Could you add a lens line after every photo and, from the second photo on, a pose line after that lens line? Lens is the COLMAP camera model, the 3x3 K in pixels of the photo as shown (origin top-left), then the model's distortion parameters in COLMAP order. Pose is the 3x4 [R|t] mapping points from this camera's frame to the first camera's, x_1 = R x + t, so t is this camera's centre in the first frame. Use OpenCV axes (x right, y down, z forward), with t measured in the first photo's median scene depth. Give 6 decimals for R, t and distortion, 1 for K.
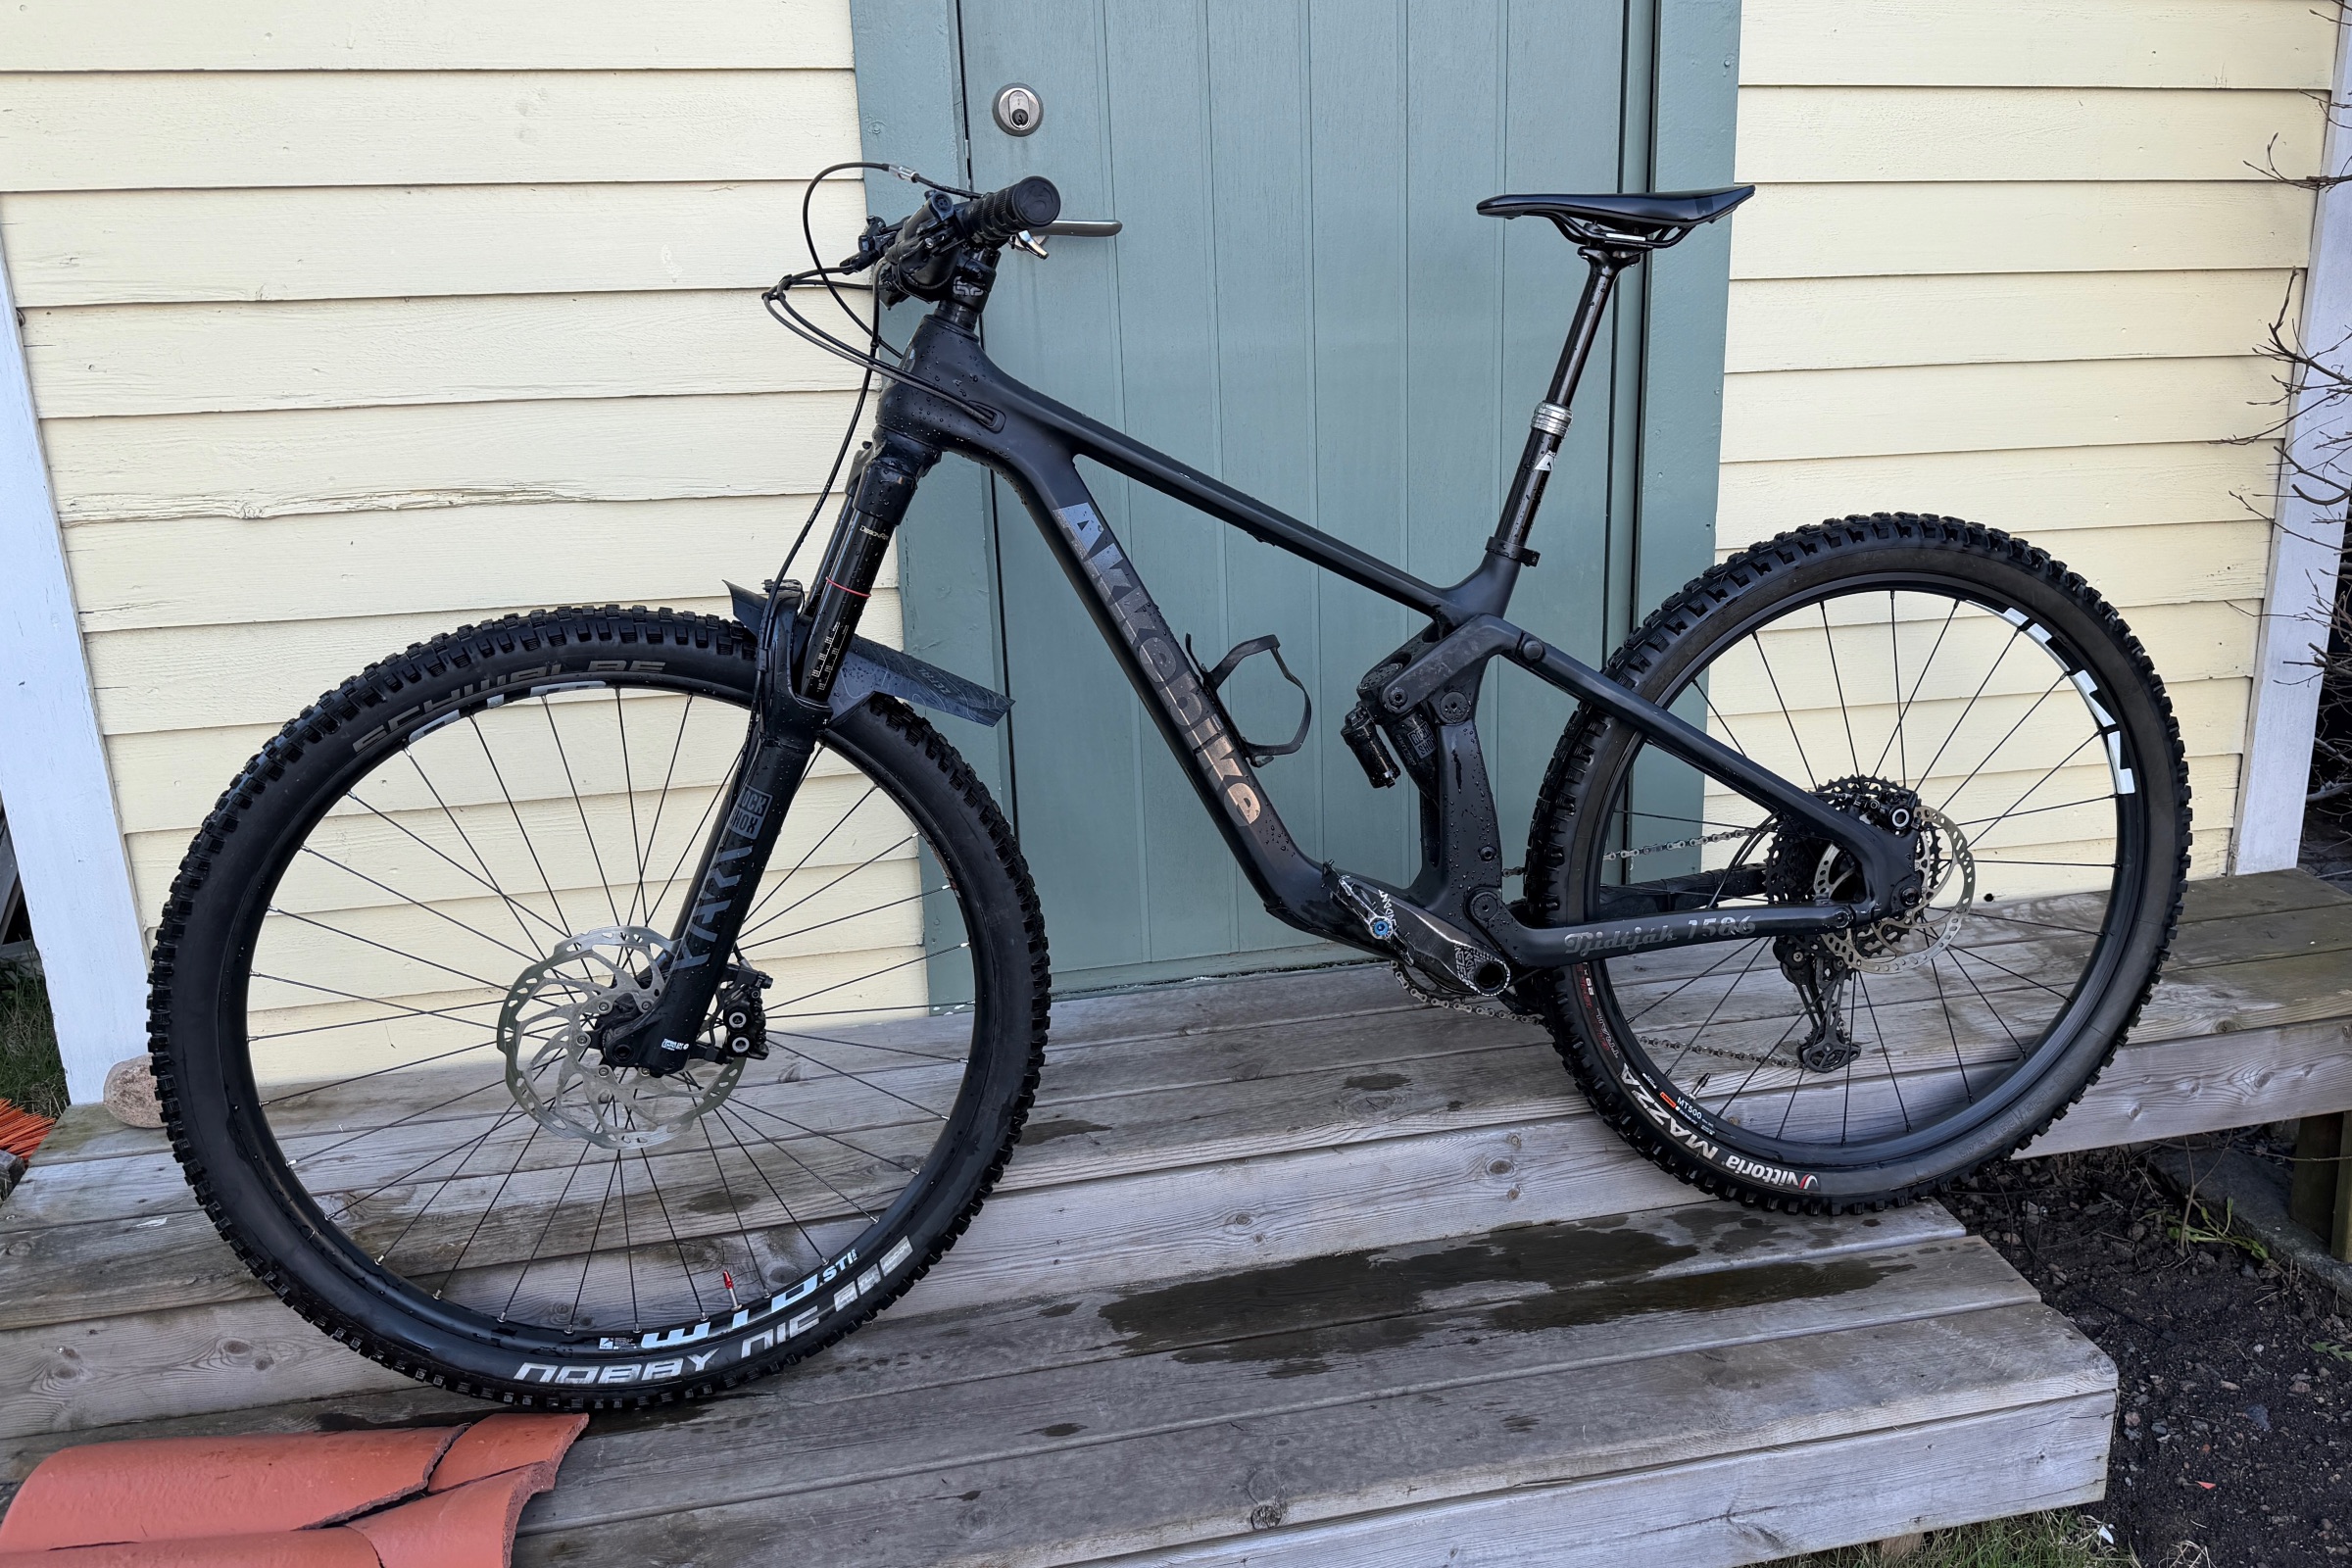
lens RADIAL K [[1822.5, 0, 1301.9], [0, 1822.5, 788.8], [0, 0, 1]] dist [0.114932, -0.176393]
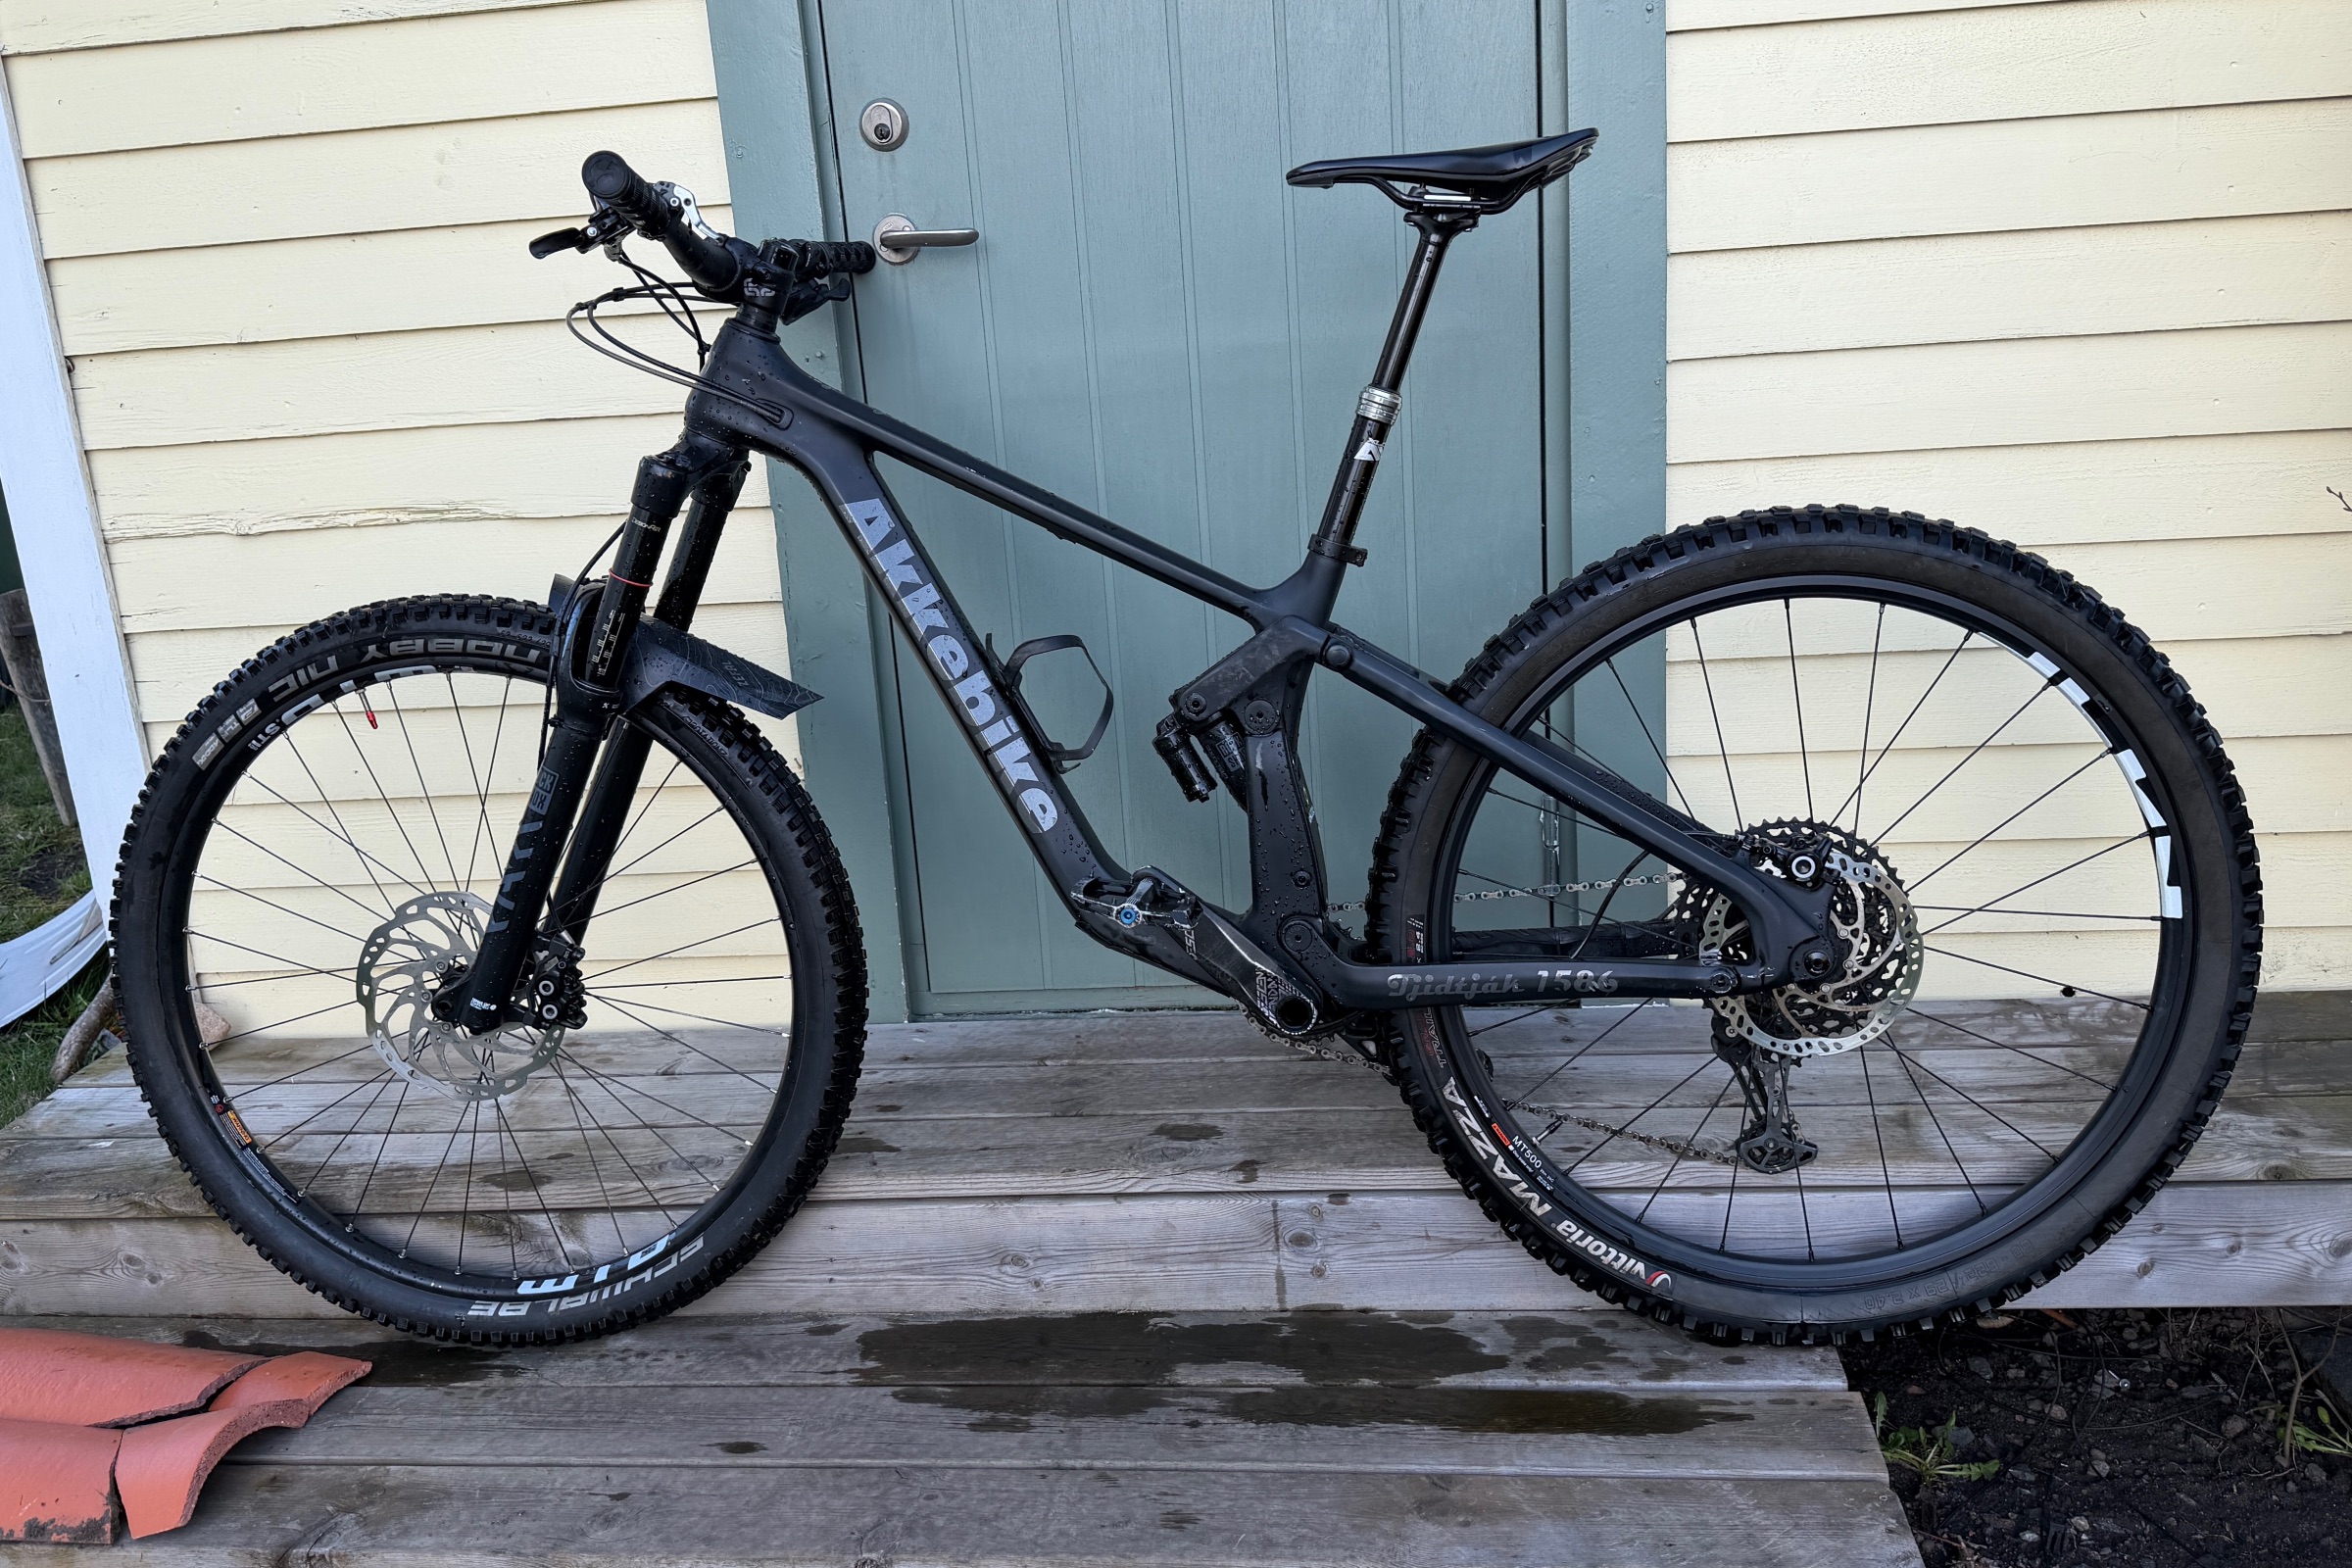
lens RADIAL K [[1834.8, 0, 1176.0], [0, 1834.8, 784.0], [0, 0, 1]] dist [0.112709, -0.175828]
pose [[0.940730, 0.037101, -0.337120, 0.362385], [-0.046587, 0.998712, -0.020088, 0.003200], [0.335941, 0.034603, 0.941247, 0.117565]]
